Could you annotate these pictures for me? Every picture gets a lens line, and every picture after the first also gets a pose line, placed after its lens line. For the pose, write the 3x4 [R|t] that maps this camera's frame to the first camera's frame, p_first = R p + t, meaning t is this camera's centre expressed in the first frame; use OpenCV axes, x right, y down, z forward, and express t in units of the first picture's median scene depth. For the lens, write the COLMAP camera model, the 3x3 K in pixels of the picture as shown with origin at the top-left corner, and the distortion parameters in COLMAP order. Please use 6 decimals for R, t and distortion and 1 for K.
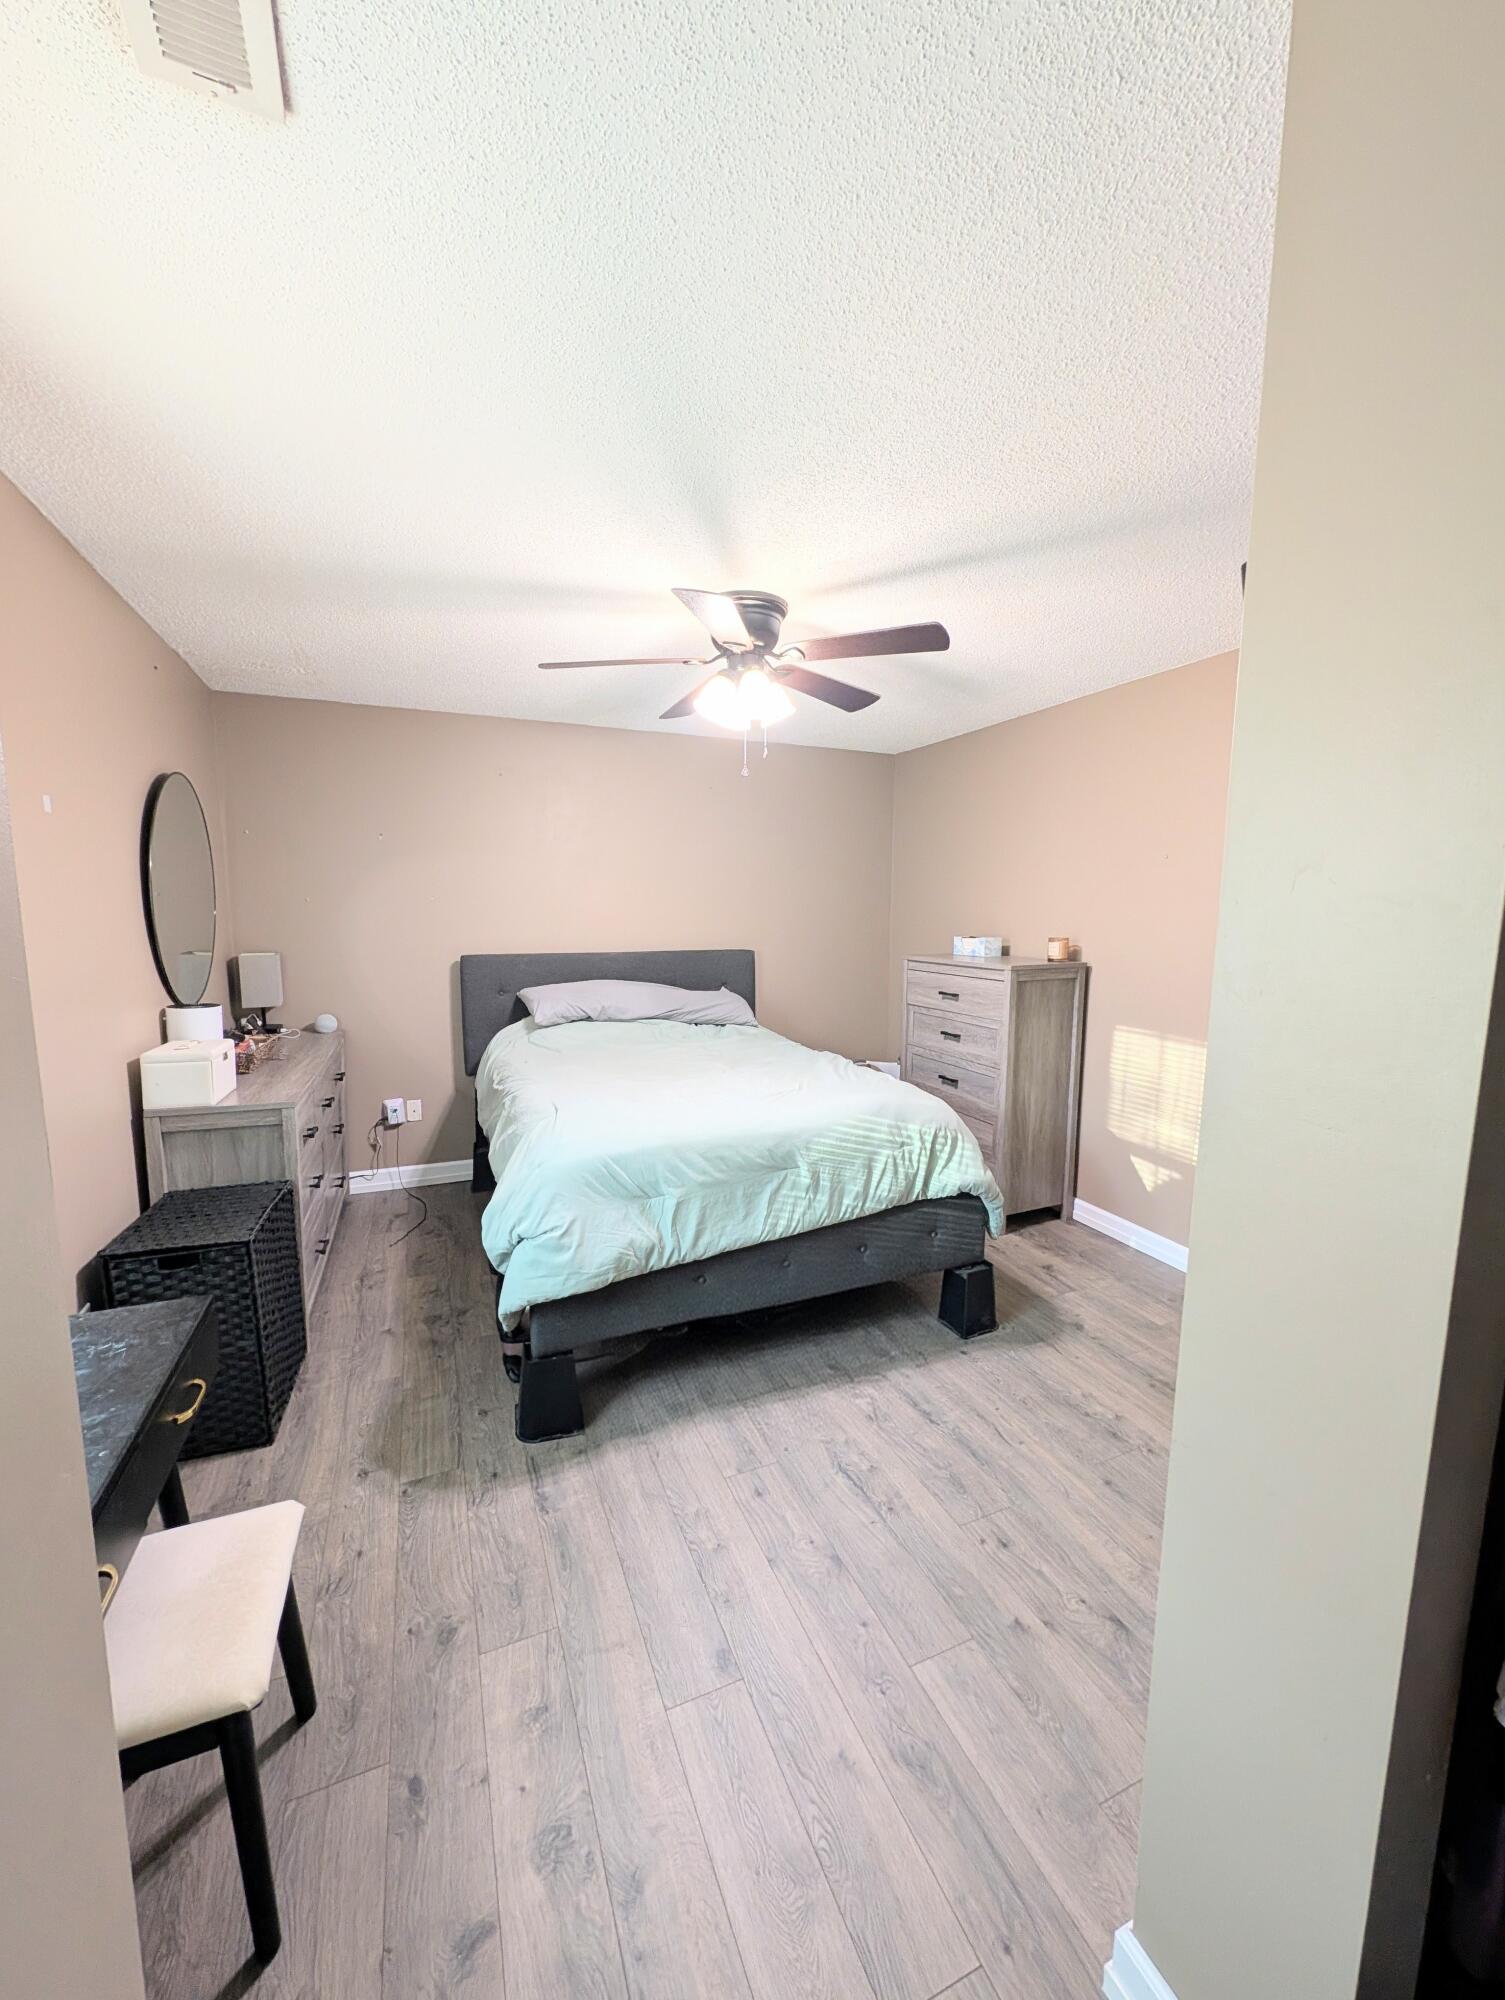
lens RADIAL K [[769.2, 0, 751.3], [0, 769.2, 1004.9], [0, 0, 1]] dist [0.000455, -0.000480]
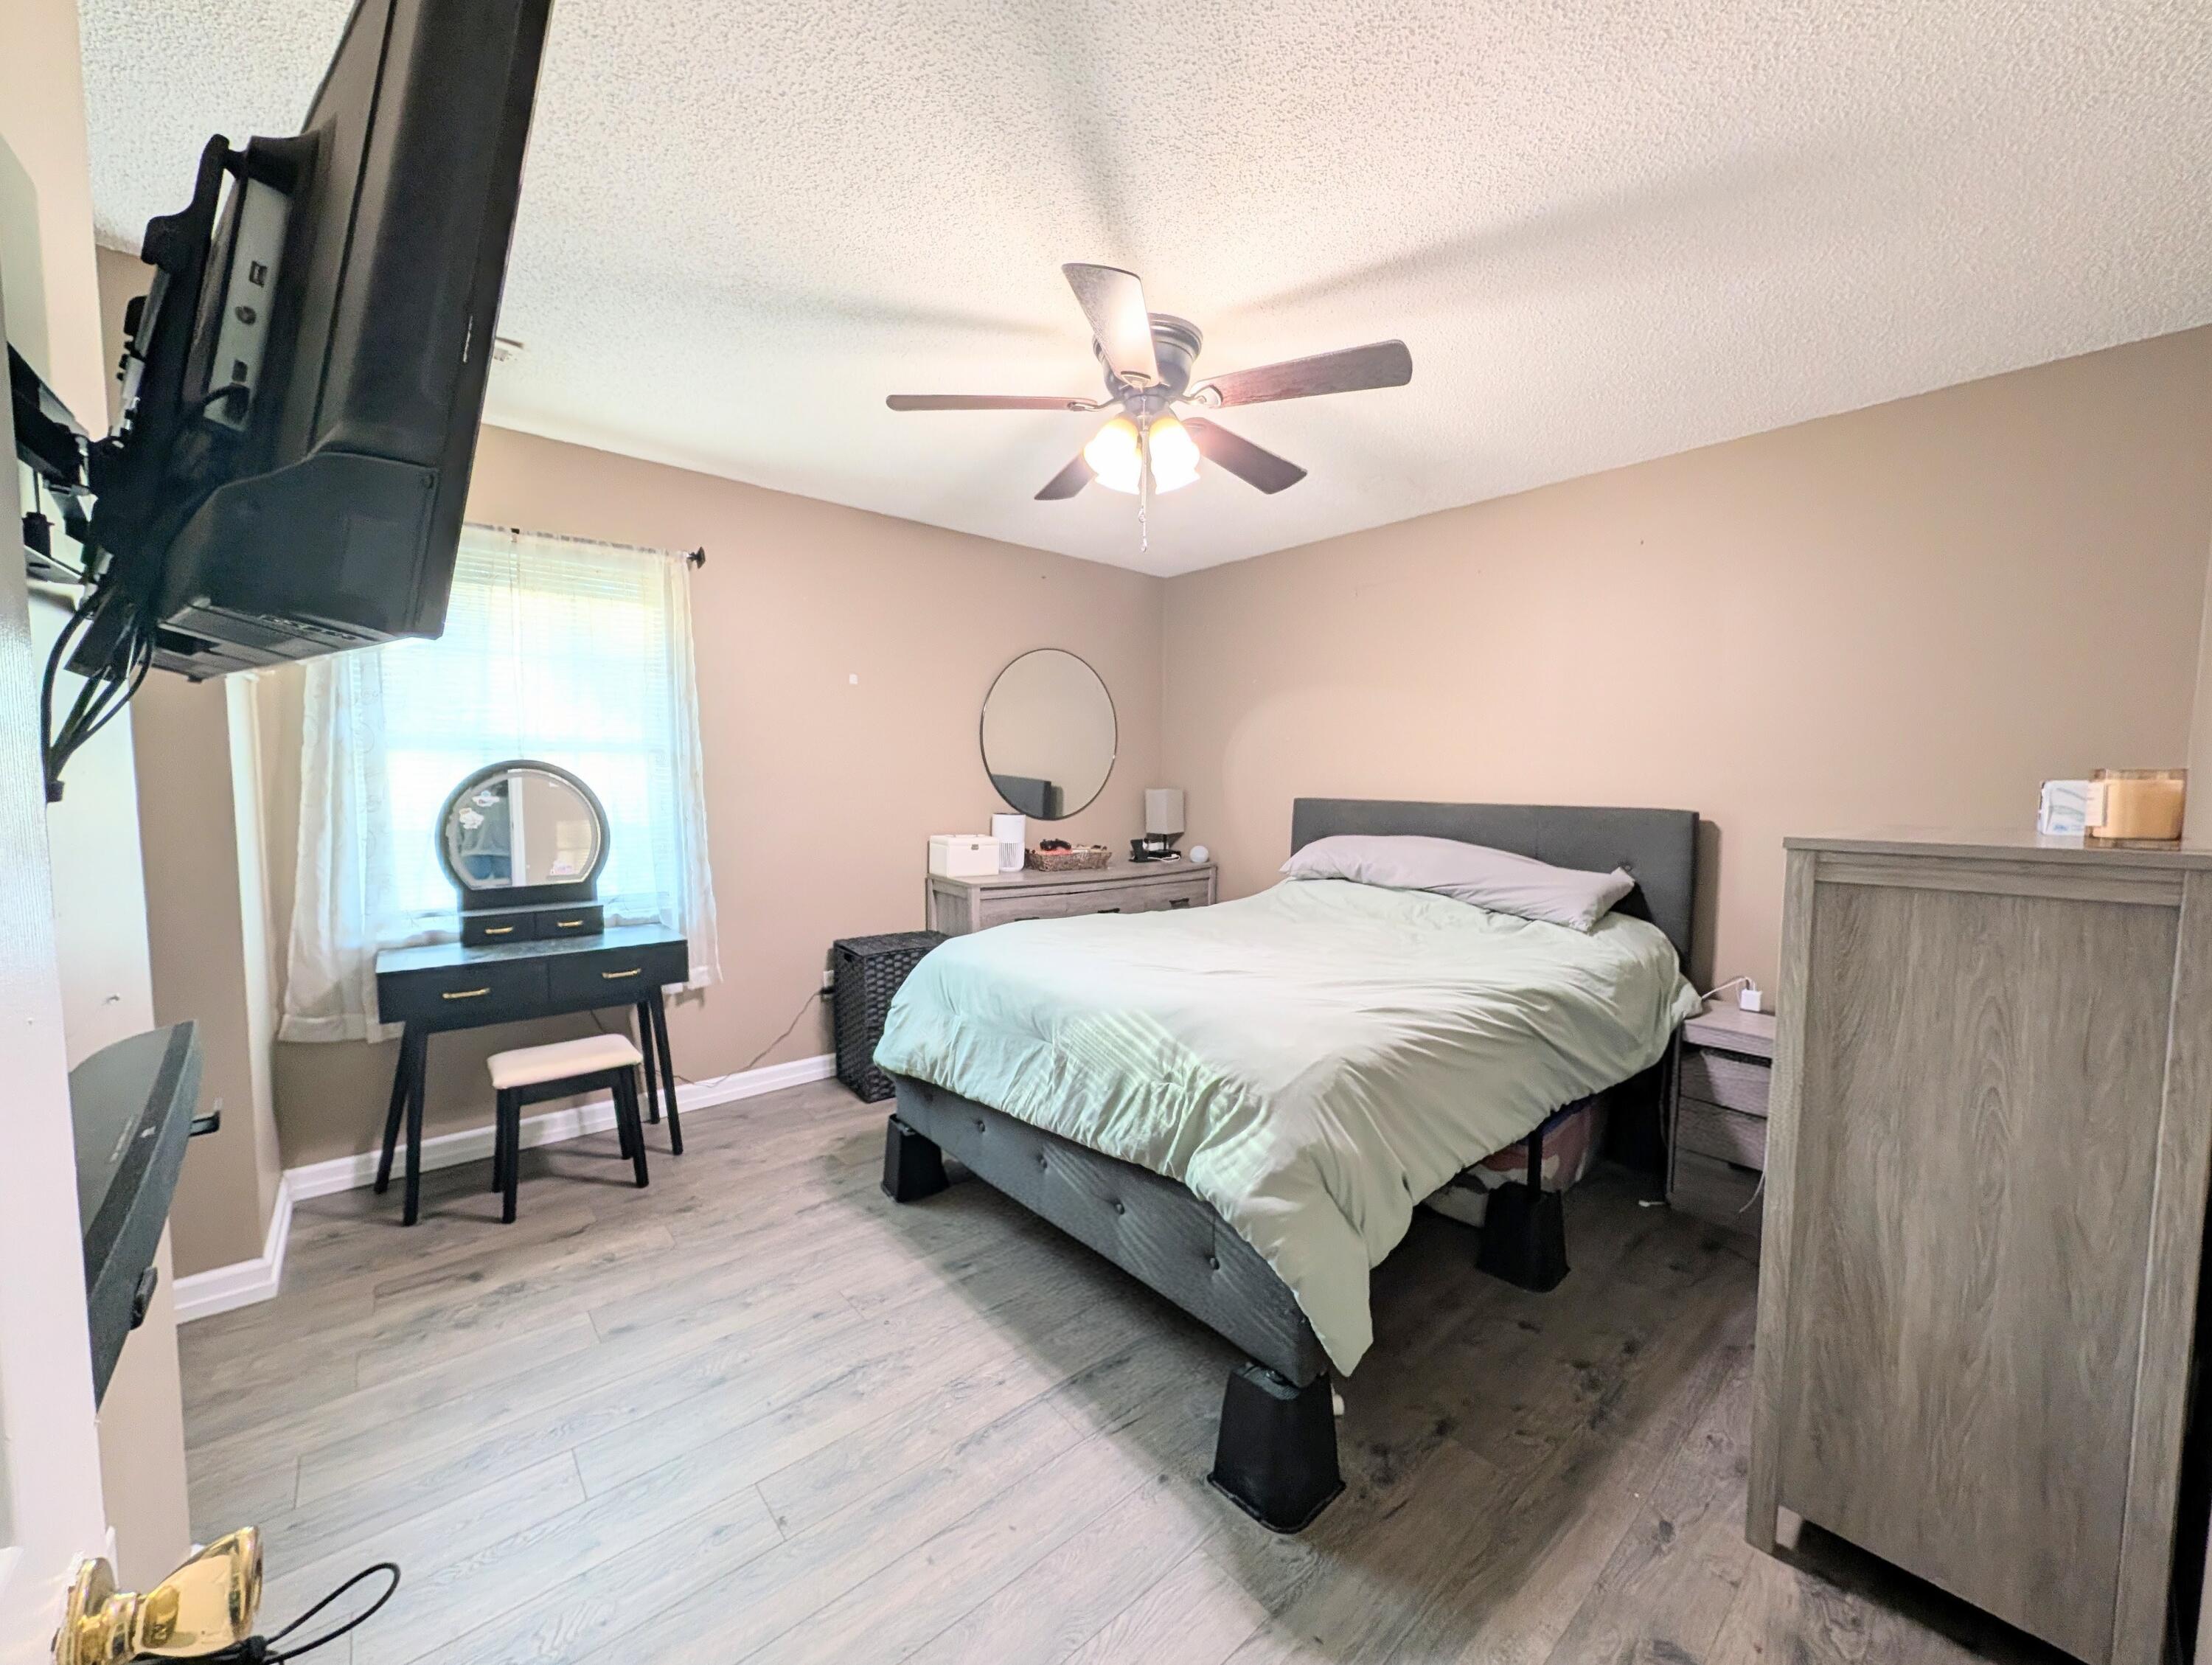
lens RADIAL K [[850.7, 0, 1097.2], [0, 850.7, 833.6], [0, 0, 1]] dist [0.000455, -0.000480]
pose [[0.299155, 0.064308, -0.952035, 0.864595], [-0.130666, 0.991088, 0.025887, -0.025707], [0.945216, 0.116654, 0.304892, 0.747400]]
